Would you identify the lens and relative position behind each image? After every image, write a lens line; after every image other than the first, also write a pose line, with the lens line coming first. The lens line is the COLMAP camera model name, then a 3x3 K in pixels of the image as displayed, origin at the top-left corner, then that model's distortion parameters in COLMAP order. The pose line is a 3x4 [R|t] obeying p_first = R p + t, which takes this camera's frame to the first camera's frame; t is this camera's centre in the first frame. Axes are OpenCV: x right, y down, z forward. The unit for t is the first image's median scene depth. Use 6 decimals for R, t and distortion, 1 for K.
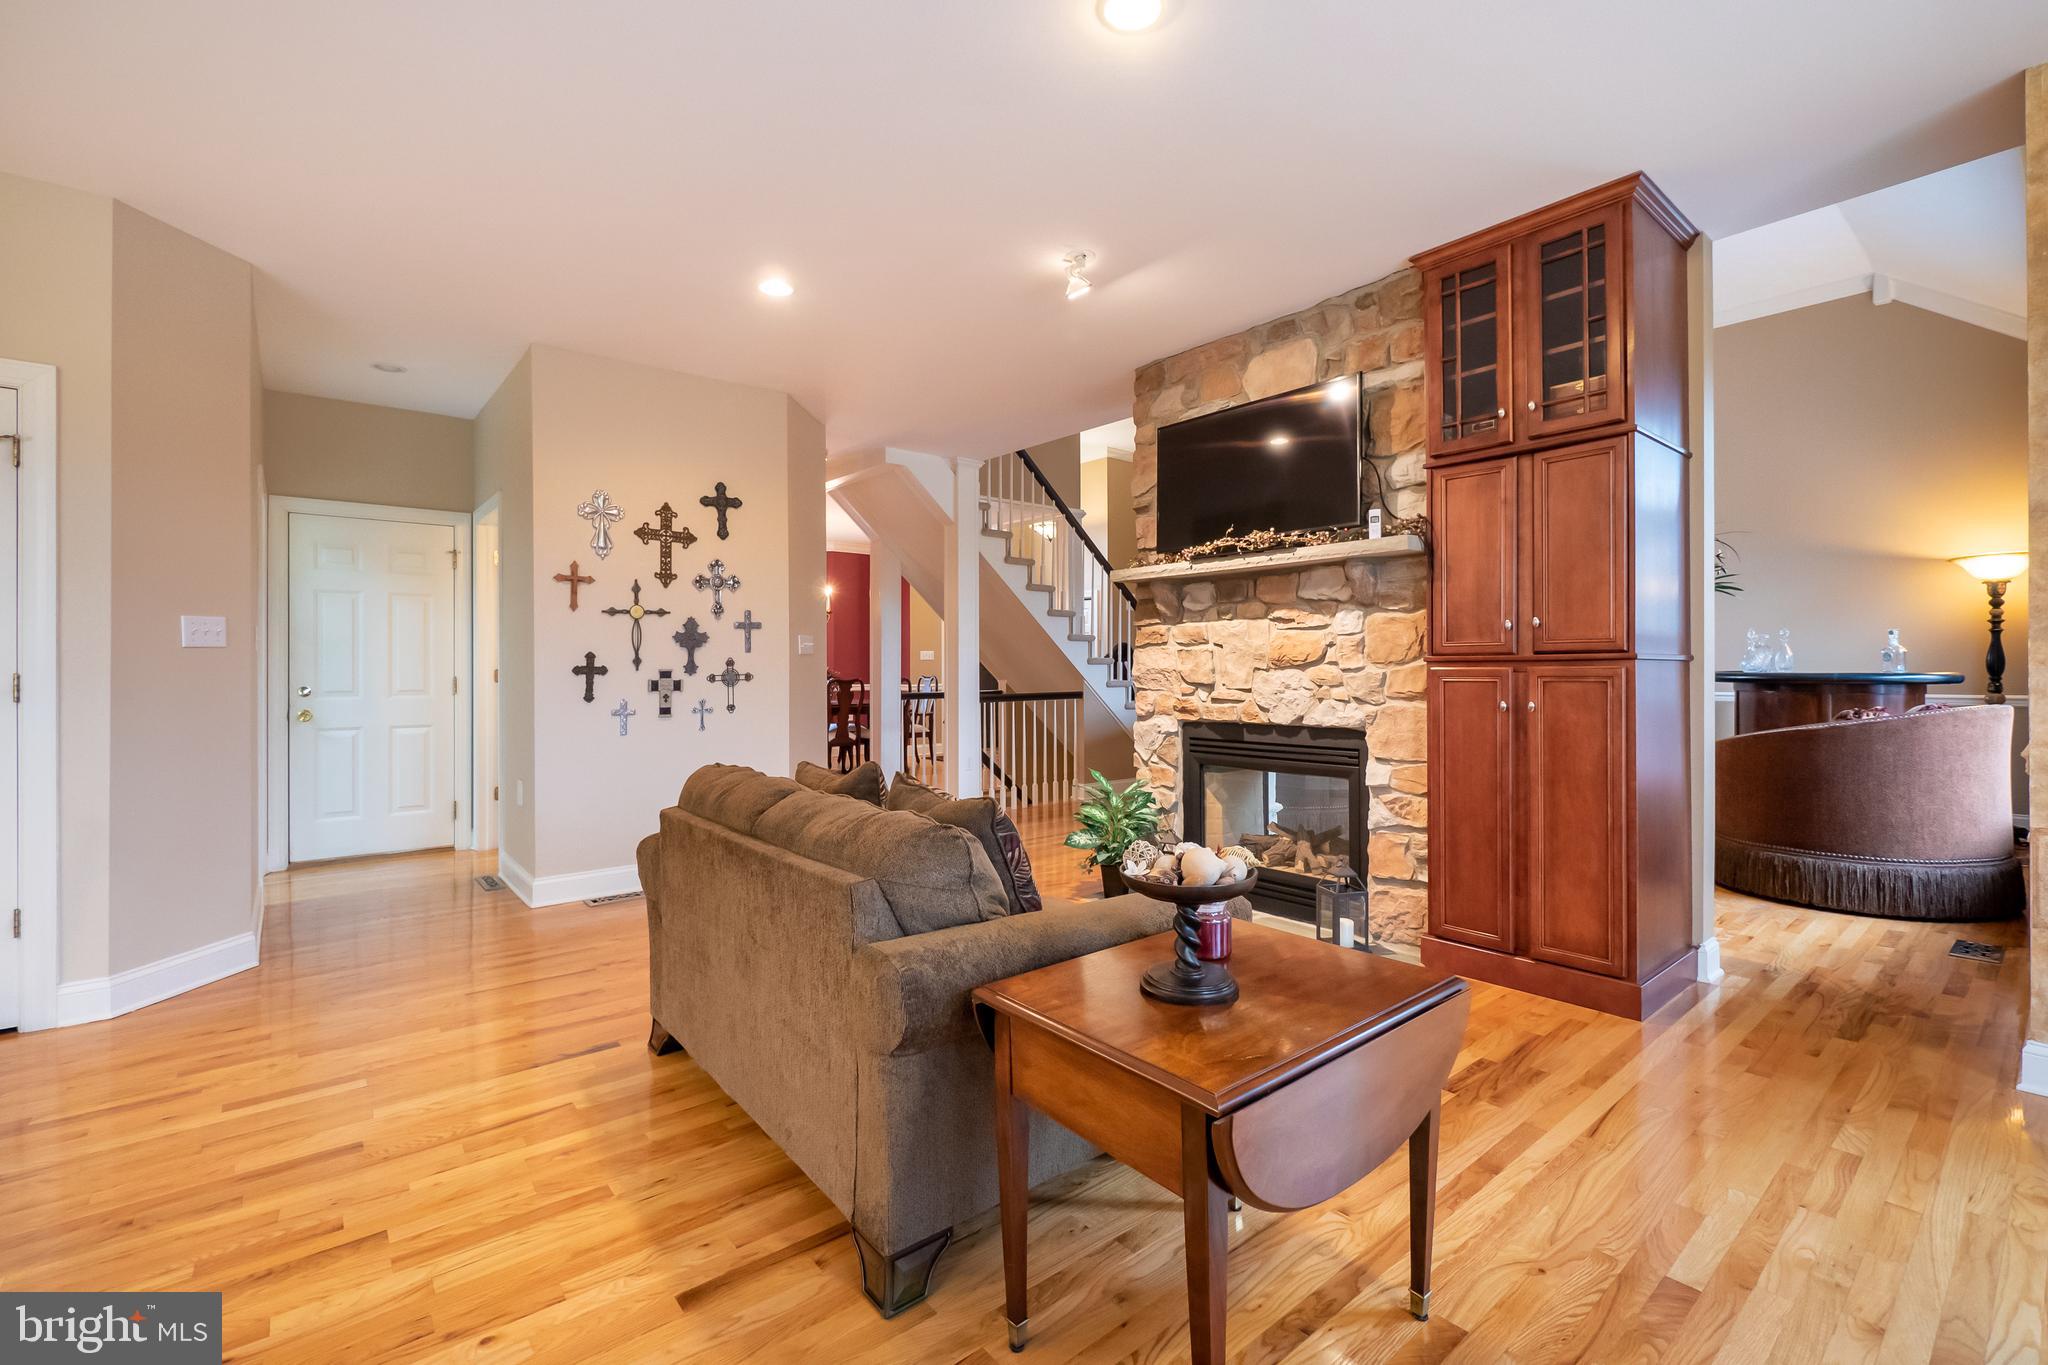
lens RADIAL K [[887.9, 0, 1012.4], [0, 887.9, 666.3], [0, 0, 1]] dist [-0.000822, -0.000055]
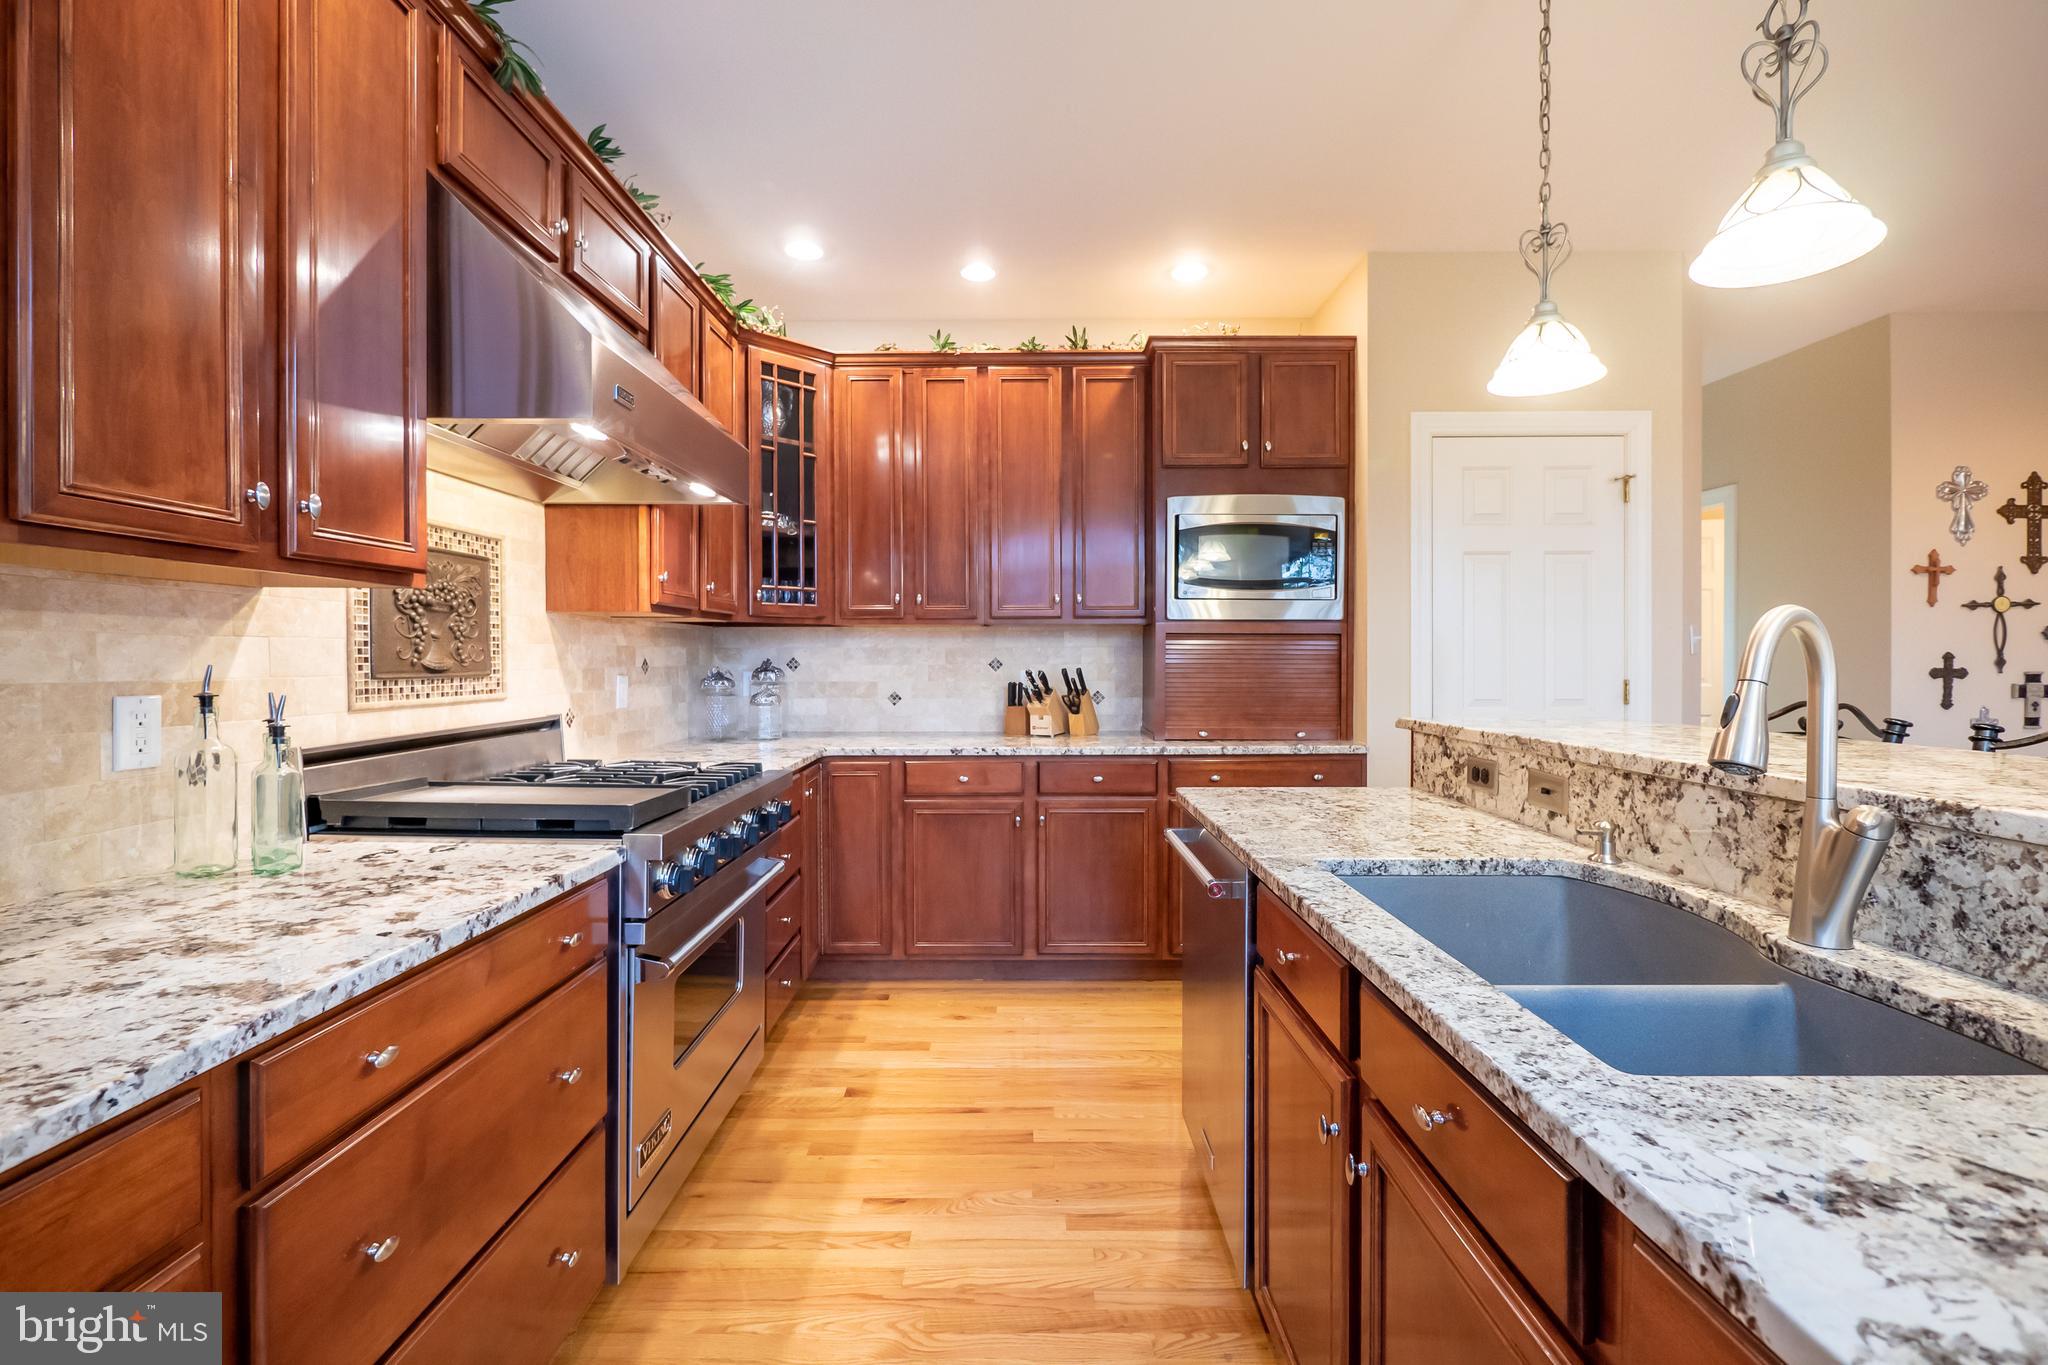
lens RADIAL K [[870.9, 0, 1016.9], [0, 870.9, 669.2], [0, 0, 1]] dist [-0.004837, -0.000266]
pose [[0.770358, 0.007265, -0.637571, -0.748426], [0.003921, 0.999862, 0.016132, -0.019559], [0.637600, -0.014927, 0.770223, -0.291975]]
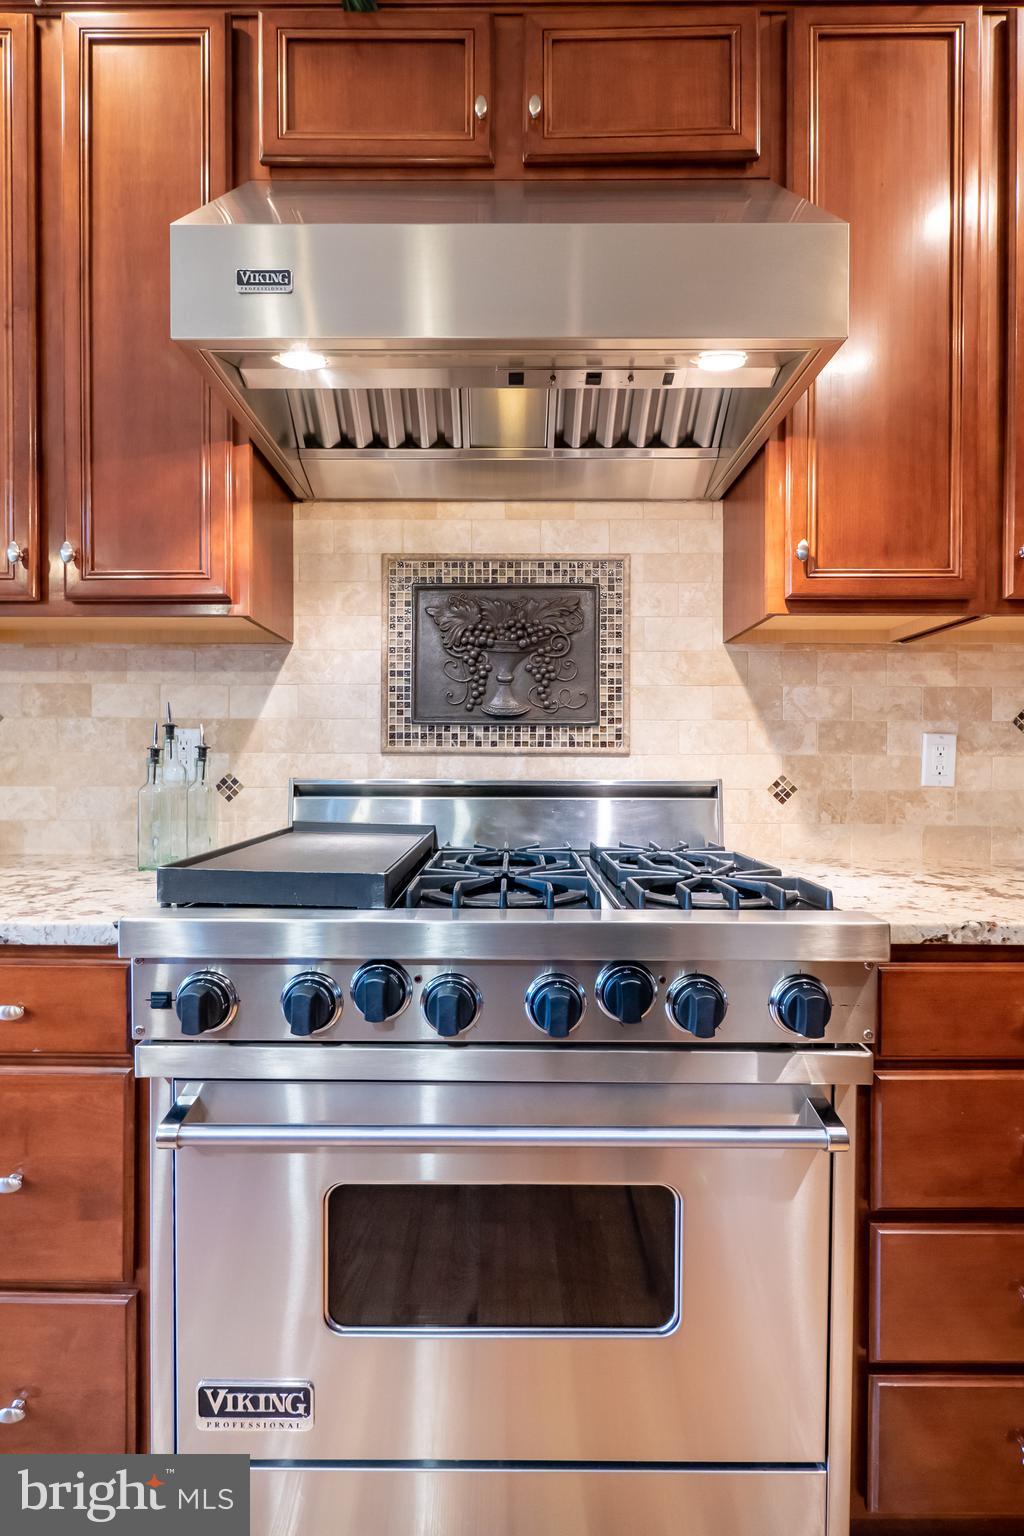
lens RADIAL K [[725.2, 0, 506.4], [0, 725.2, 774.8], [0, 0, 1]] dist [0.000075, 0.000848]
pose [[-0.635155, -0.001093, -0.772384, -1.047513], [-0.003044, 0.999995, 0.001088, 0.021012], [0.772379, 0.003043, -0.635155, 0.156623]]
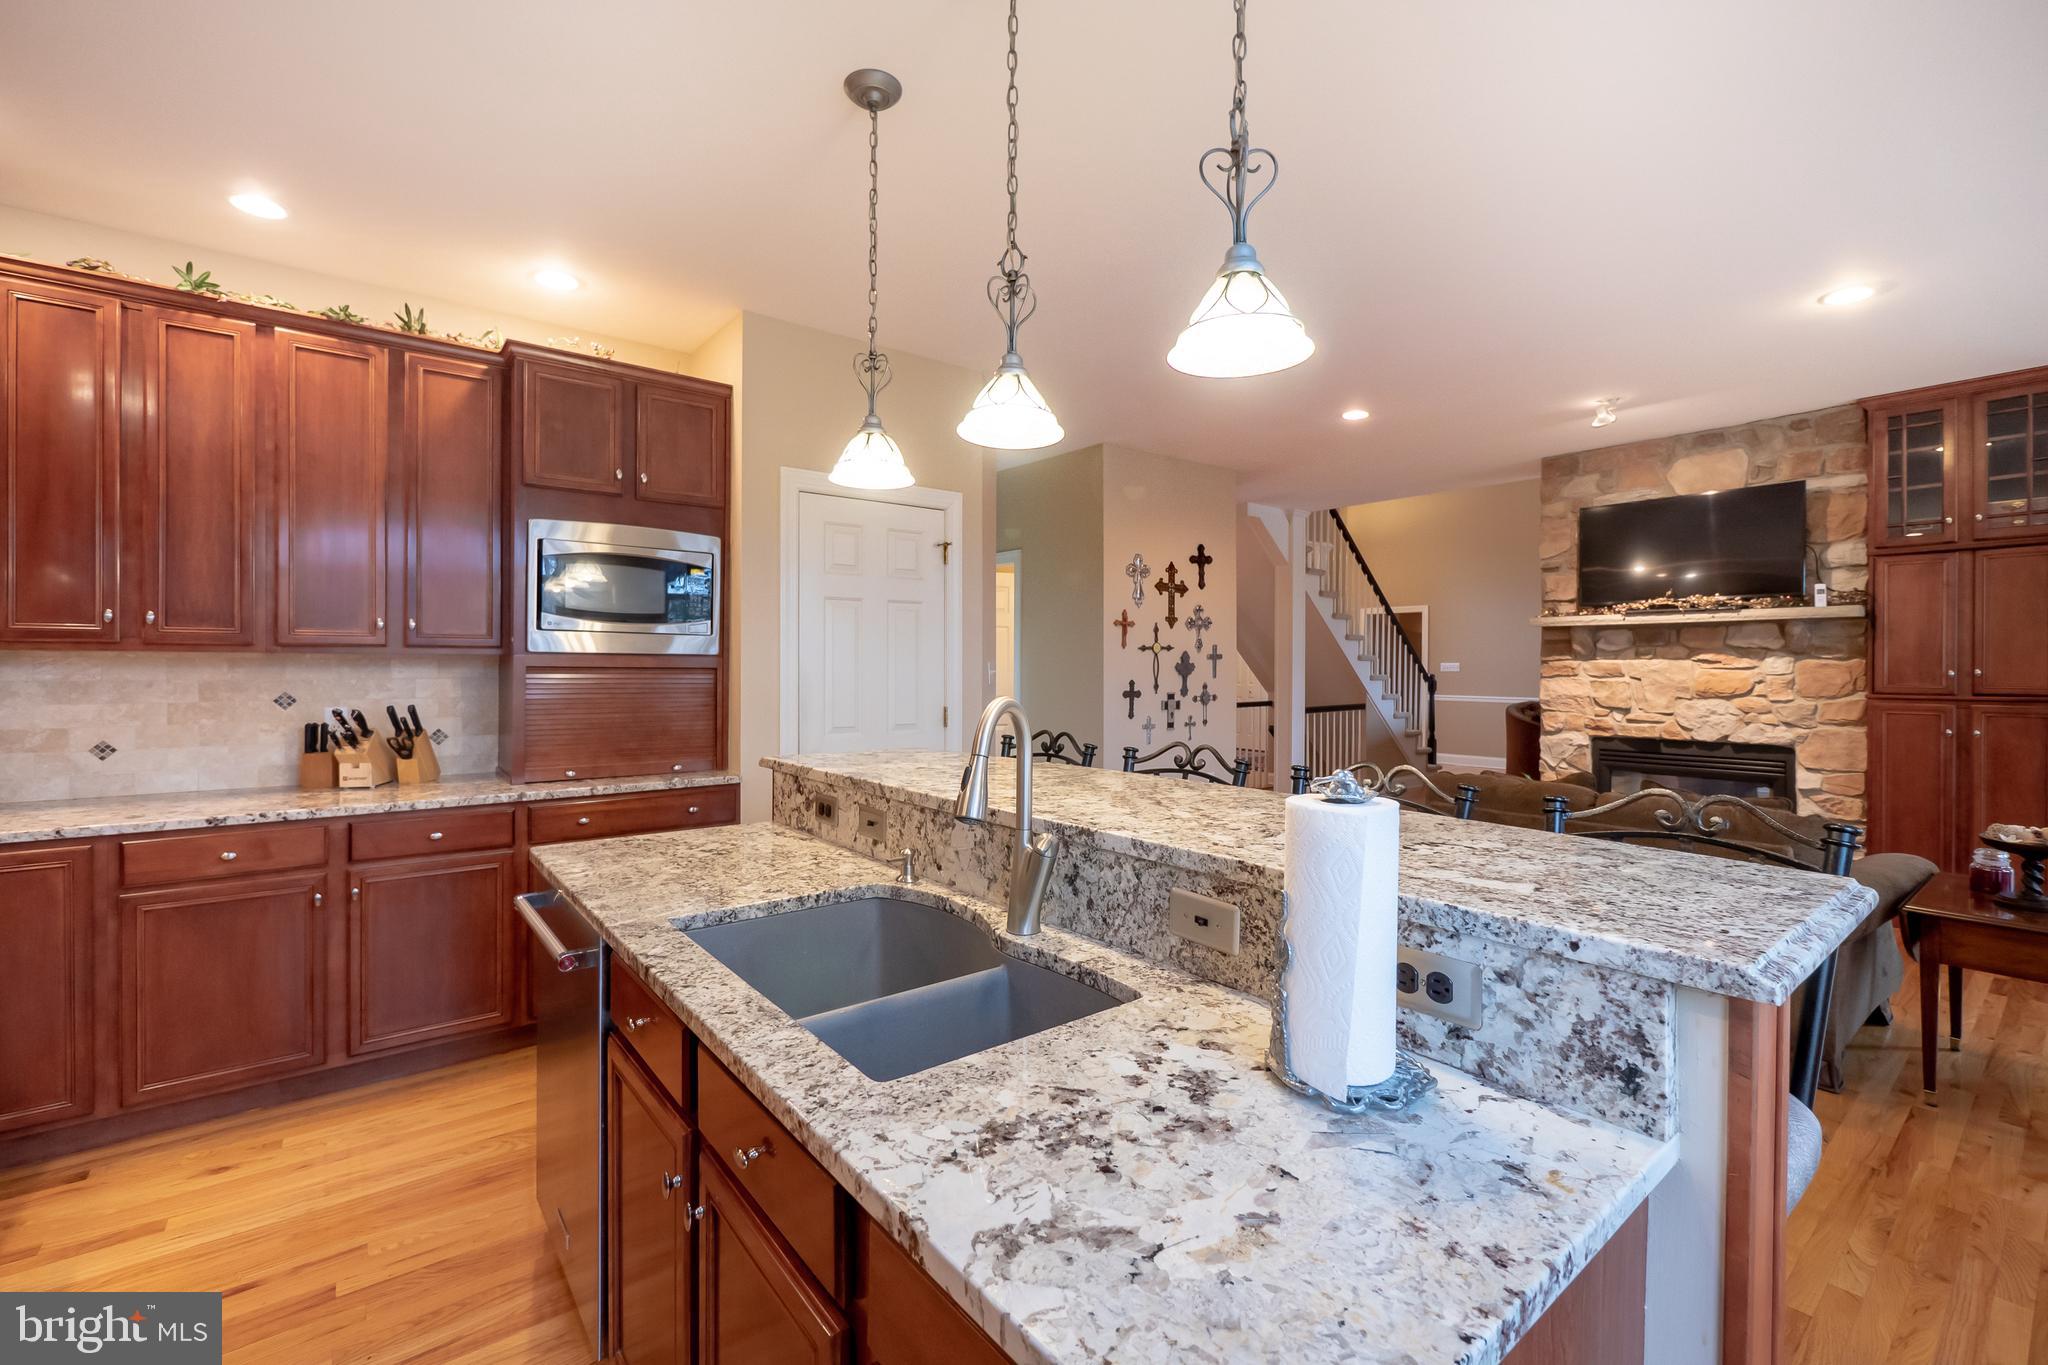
lens RADIAL K [[866.7, 0, 1016.0], [0, 866.7, 668.5], [0, 0, 1]] dist [-0.004733, 0.000506]
pose [[0.999778, 0.005468, -0.020332, -0.723959], [-0.005325, 0.999961, 0.007086, -0.047479], [0.020370, -0.006976, 0.999768, -0.309483]]
